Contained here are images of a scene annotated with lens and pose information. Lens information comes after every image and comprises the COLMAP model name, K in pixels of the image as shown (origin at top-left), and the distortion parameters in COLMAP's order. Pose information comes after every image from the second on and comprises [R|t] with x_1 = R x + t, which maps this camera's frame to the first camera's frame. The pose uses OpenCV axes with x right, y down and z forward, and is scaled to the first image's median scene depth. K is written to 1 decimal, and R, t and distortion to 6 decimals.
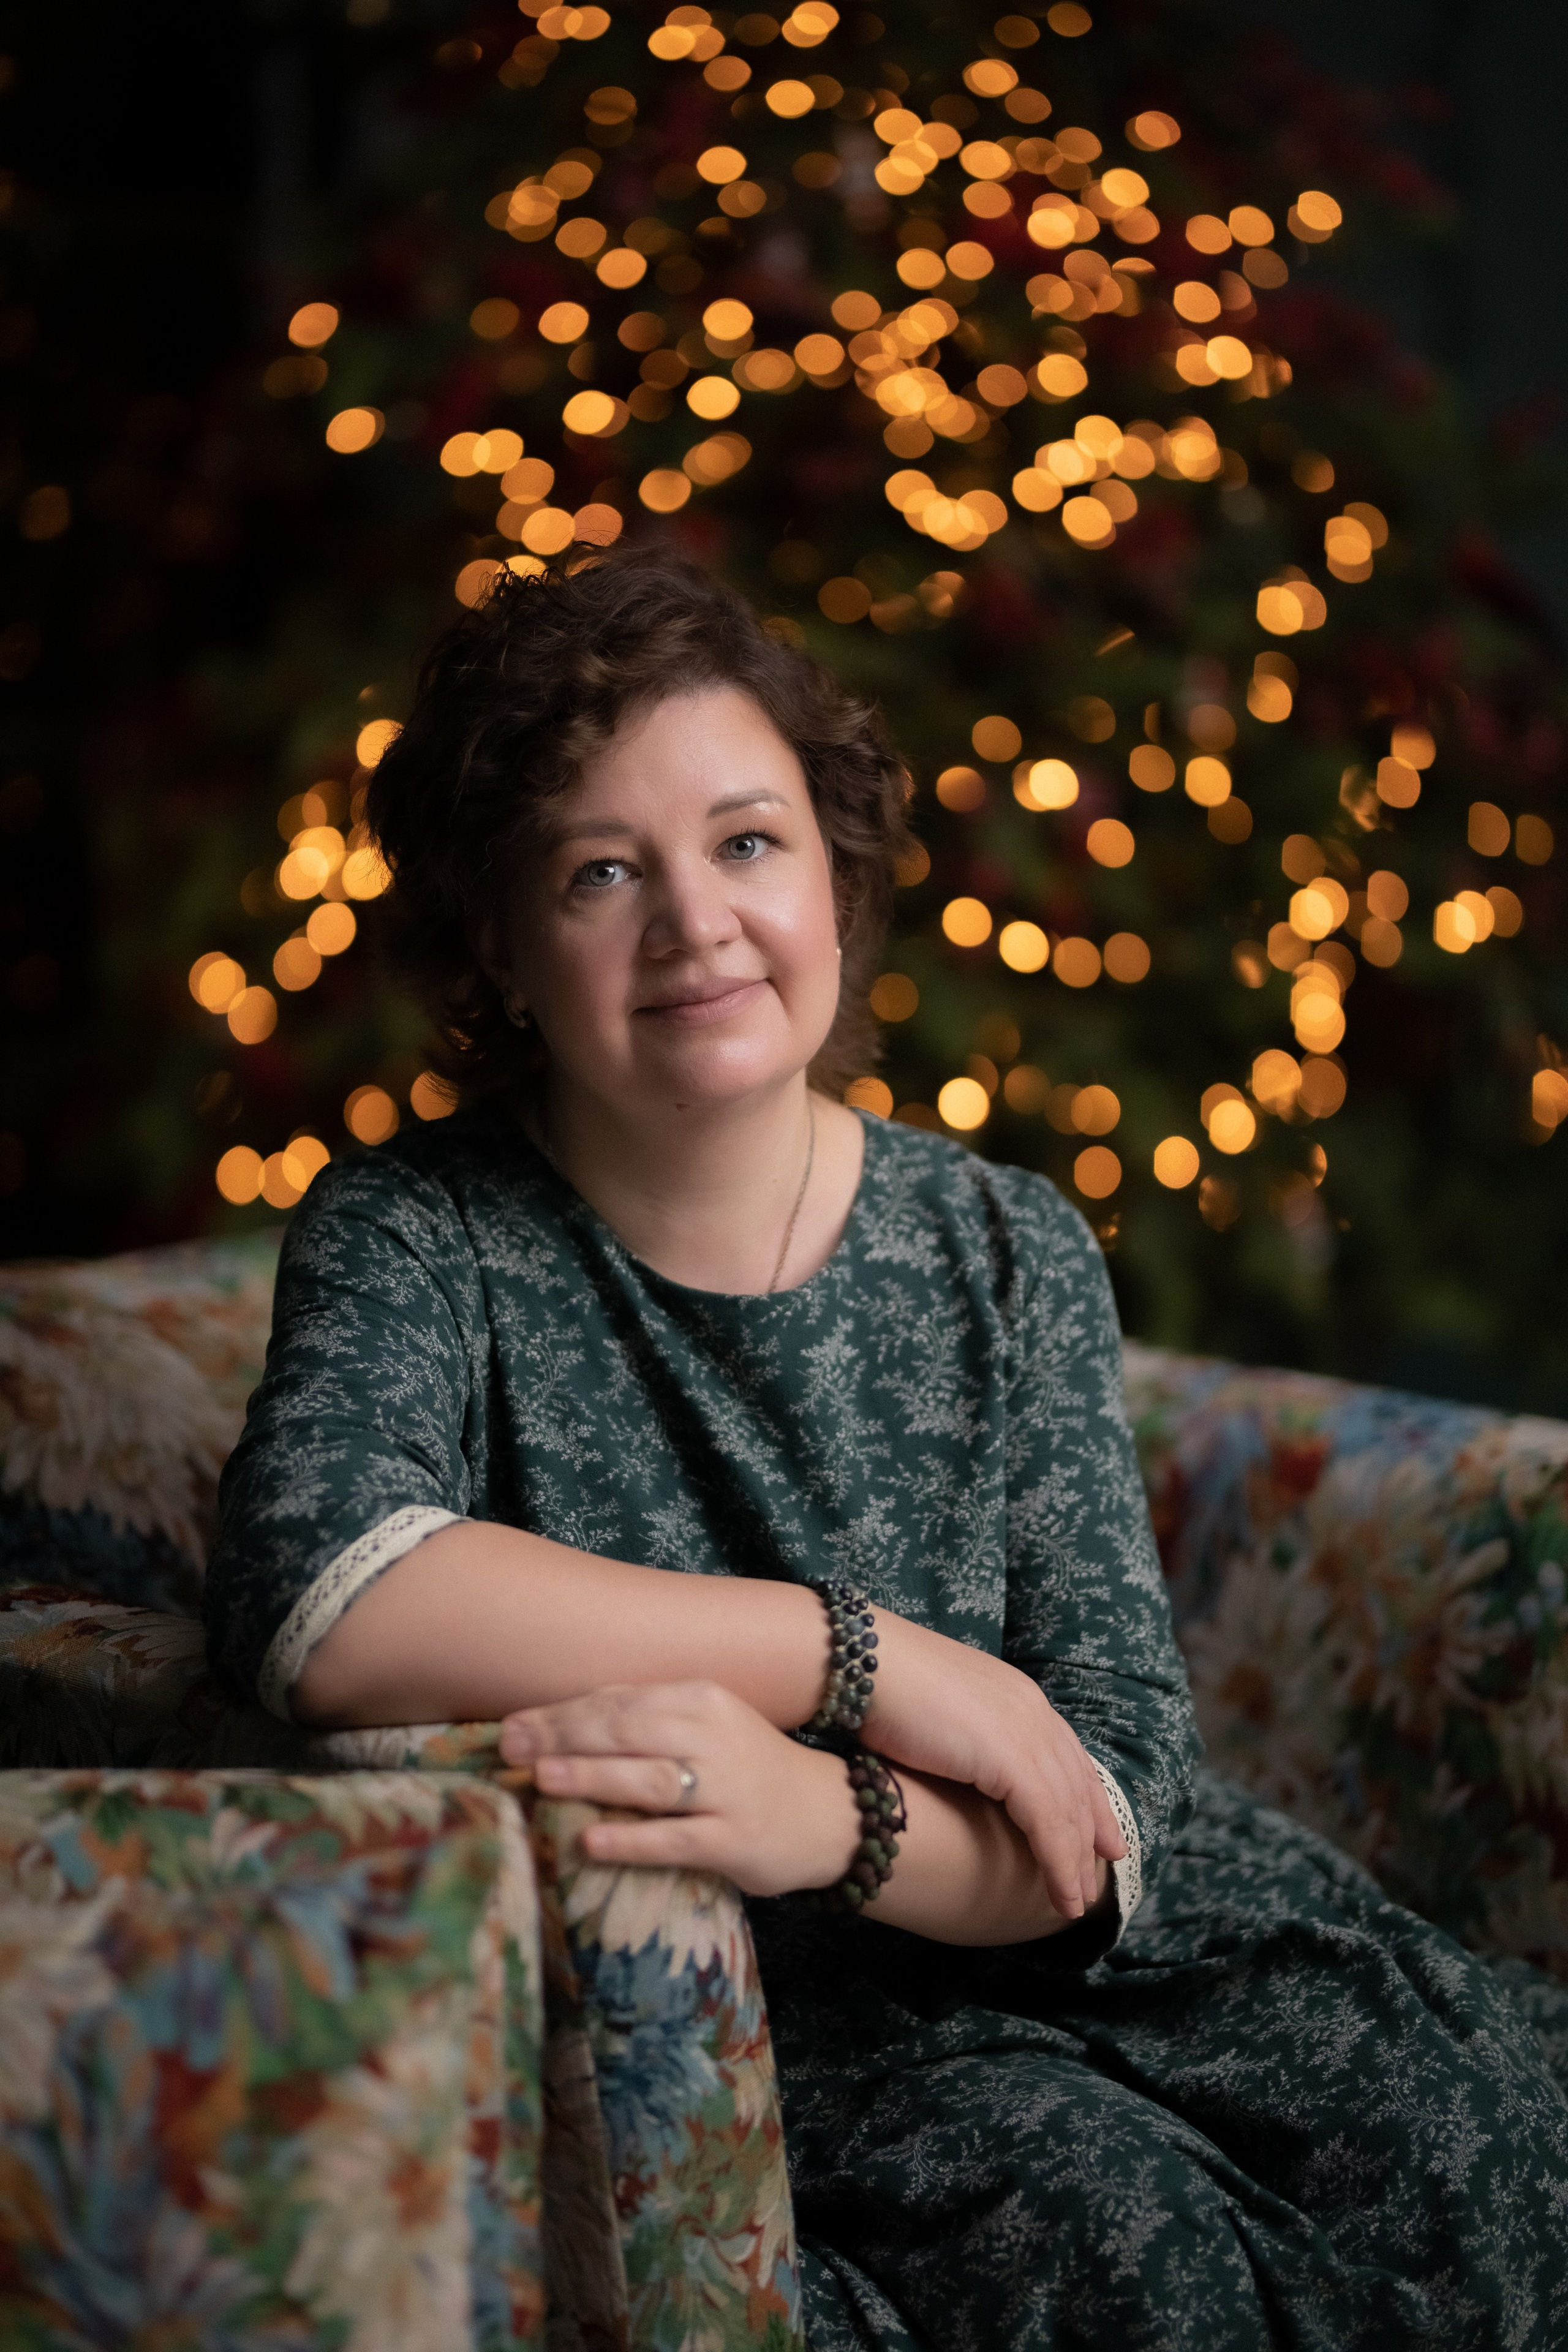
lens RADIAL K [[5676.4, 0, 782.0], [0, 5676.4, 1166.9], [0, 0, 1]] dist [0.001917, -0.744543]
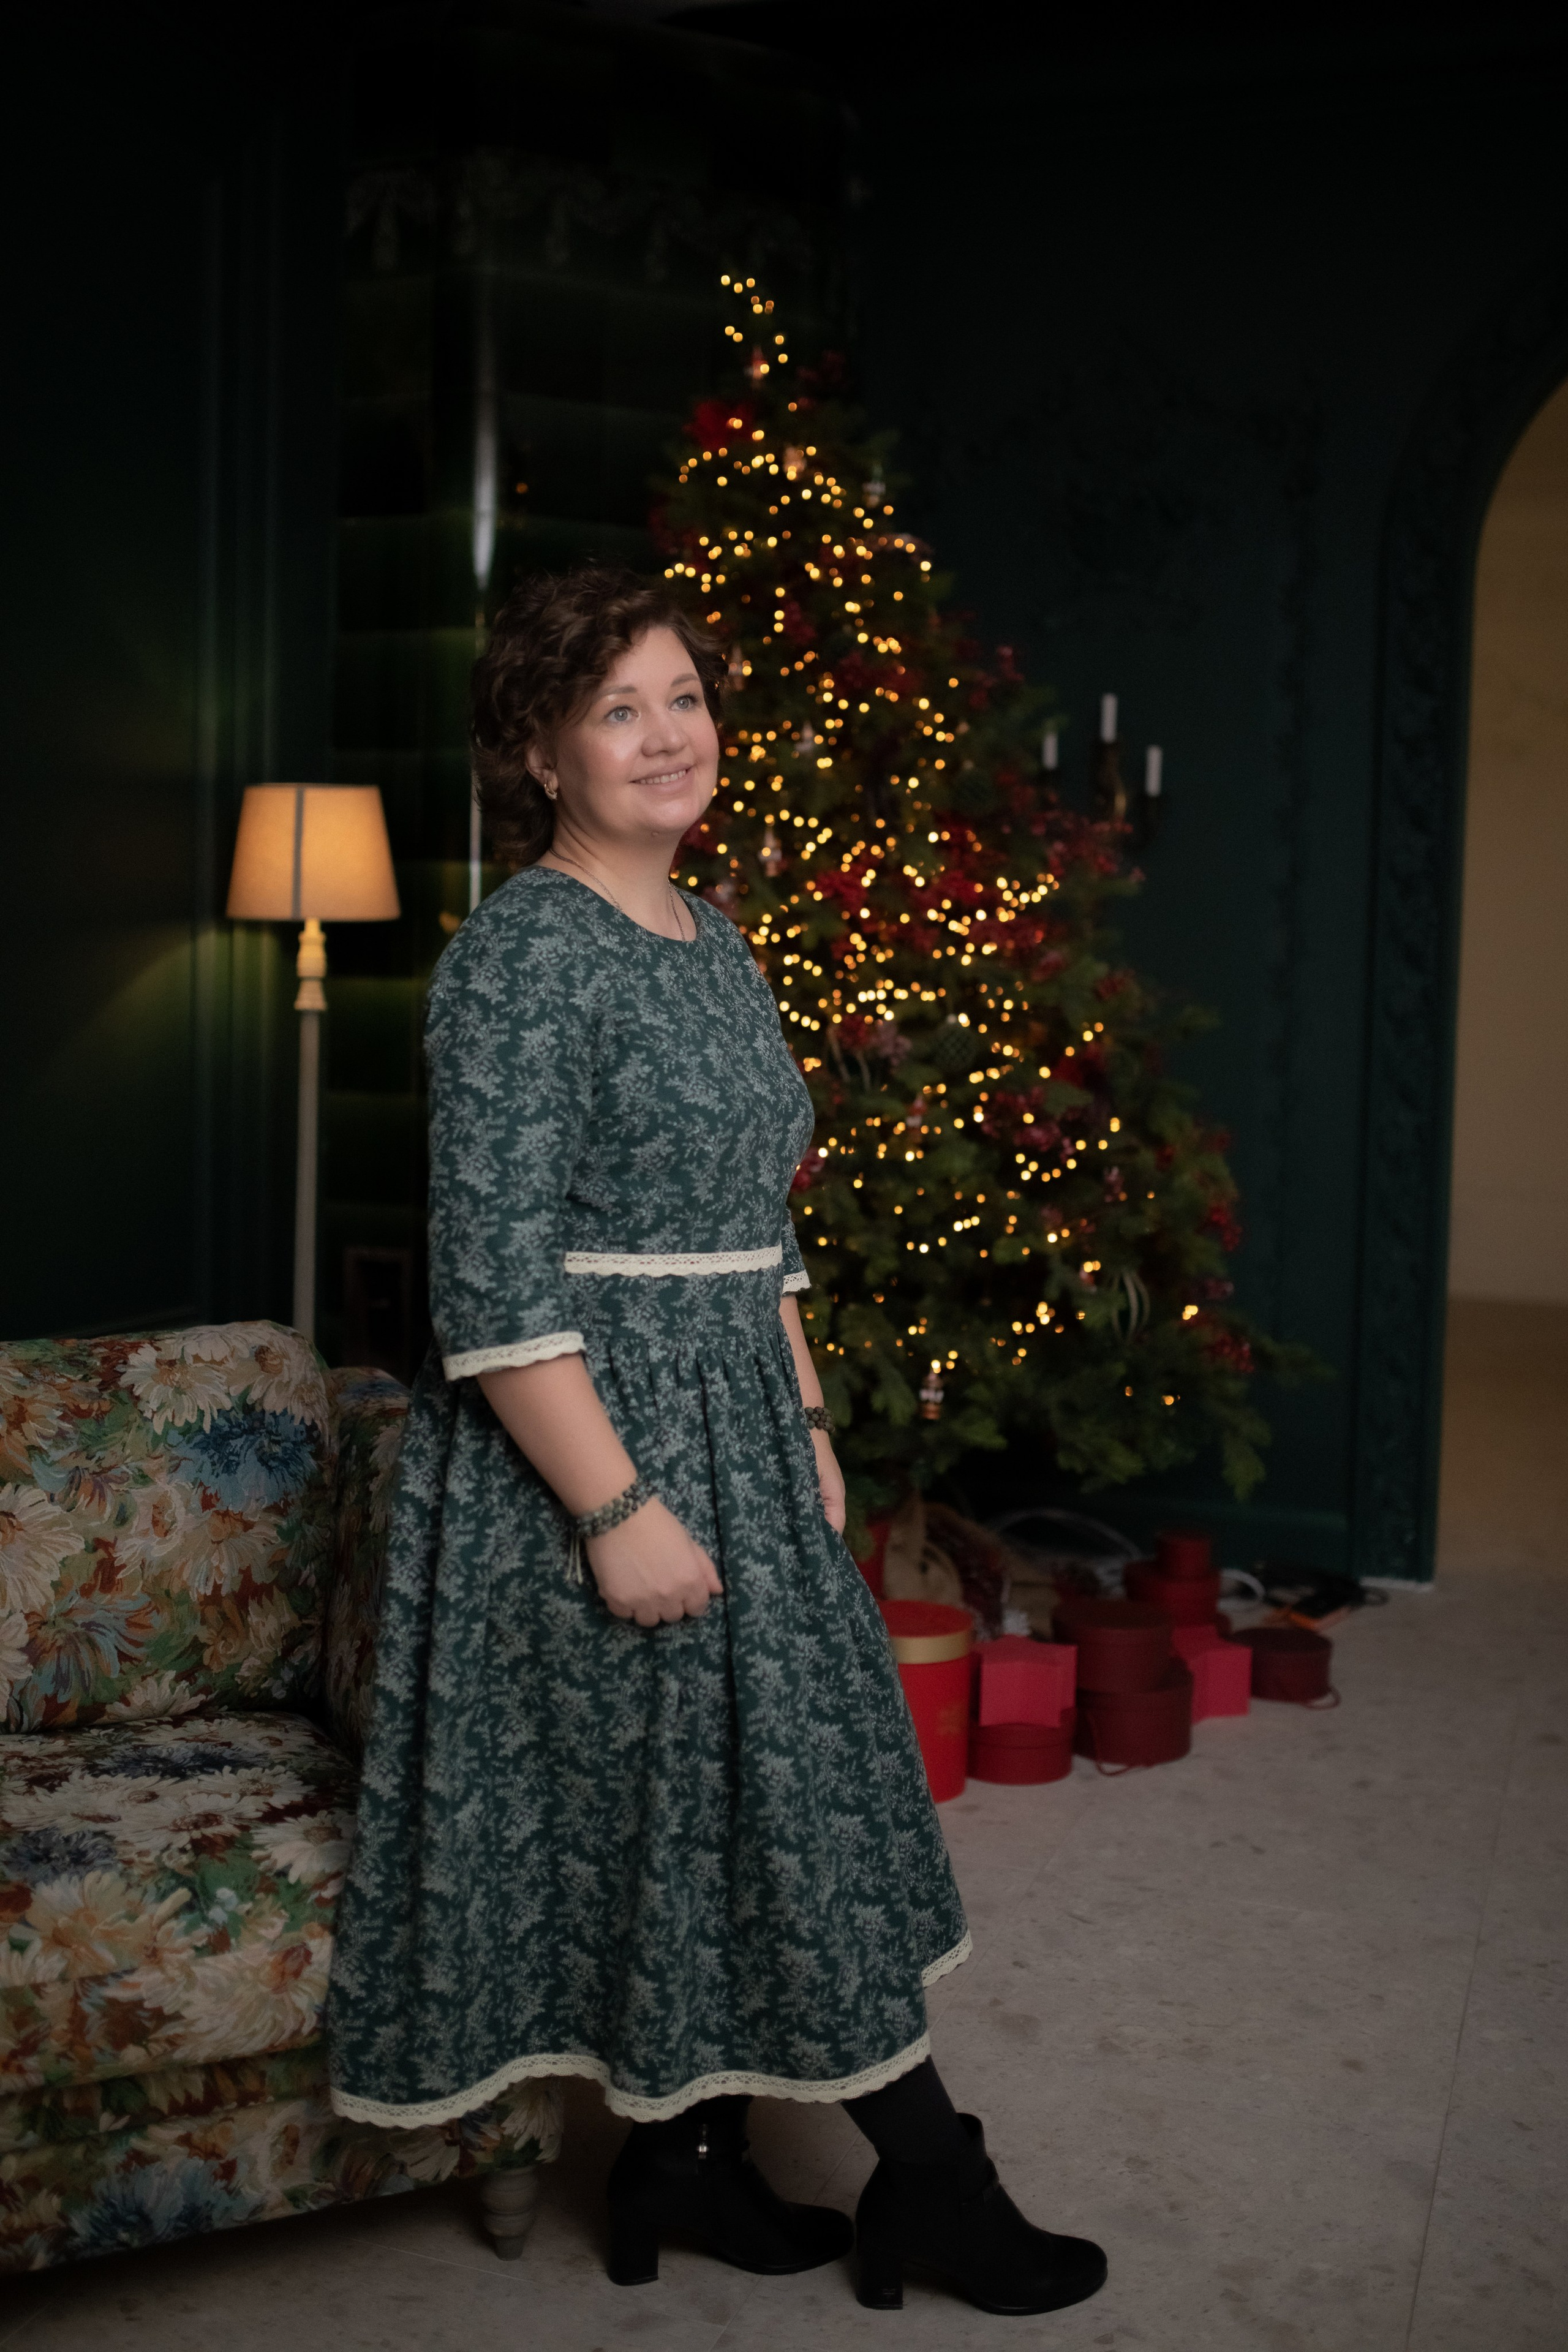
lens RADIAL K [[2345.9, 0, 814.7], [0, 2345.9, 1122.1], [0, 0, 1]] dist [-0.060954, 0.087364]
pose [[0.938383, 0.057398, -0.340797, 0.594613], [-0.083567, 0.994534, -0.062600, -0.047362], [0.335341, 0.087222, 0.938051, 0.385781]]
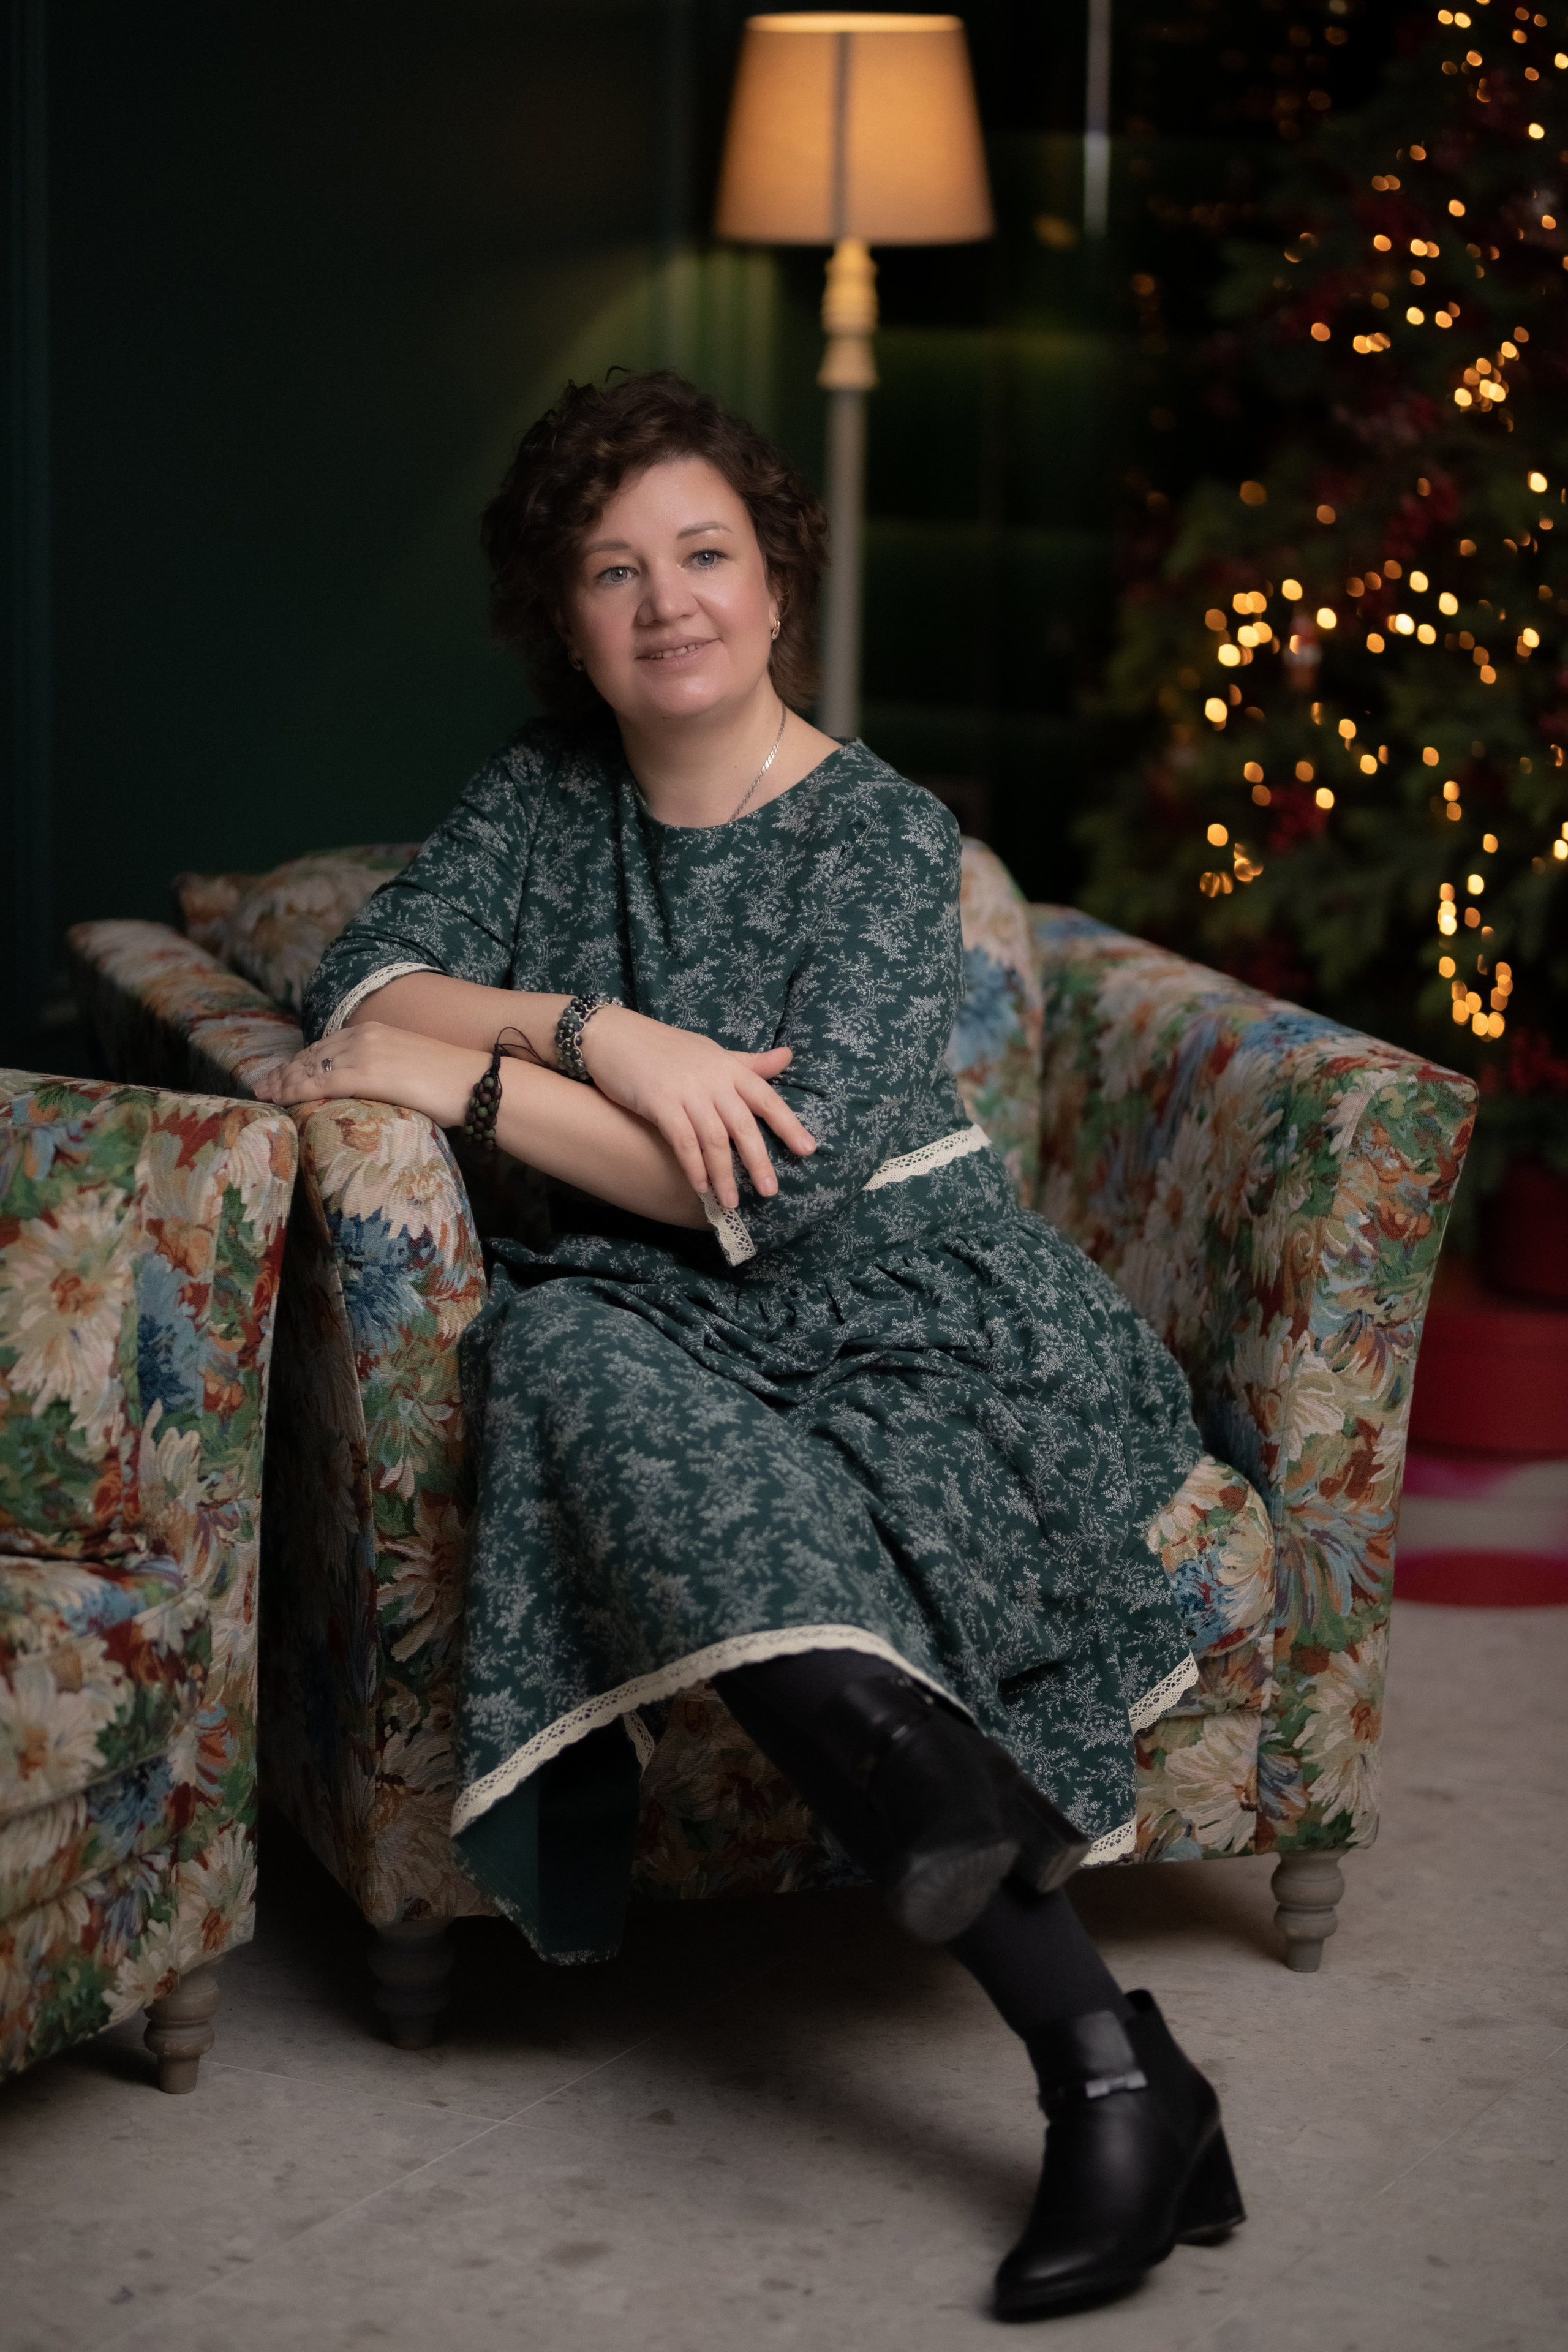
lens RADIAL K [[5607.8, 0, 781.0], [0, 5607.8, 1188.4], [0, 0, 1]] dist [-0.004244, -0.486401]
pose [[0.882446, 0.107410, -0.457988, 0.842752], [-0.093977, 0.994211, 0.052093, 0.028445], [0.460931, -0.002929, 0.887431, -0.433285]]
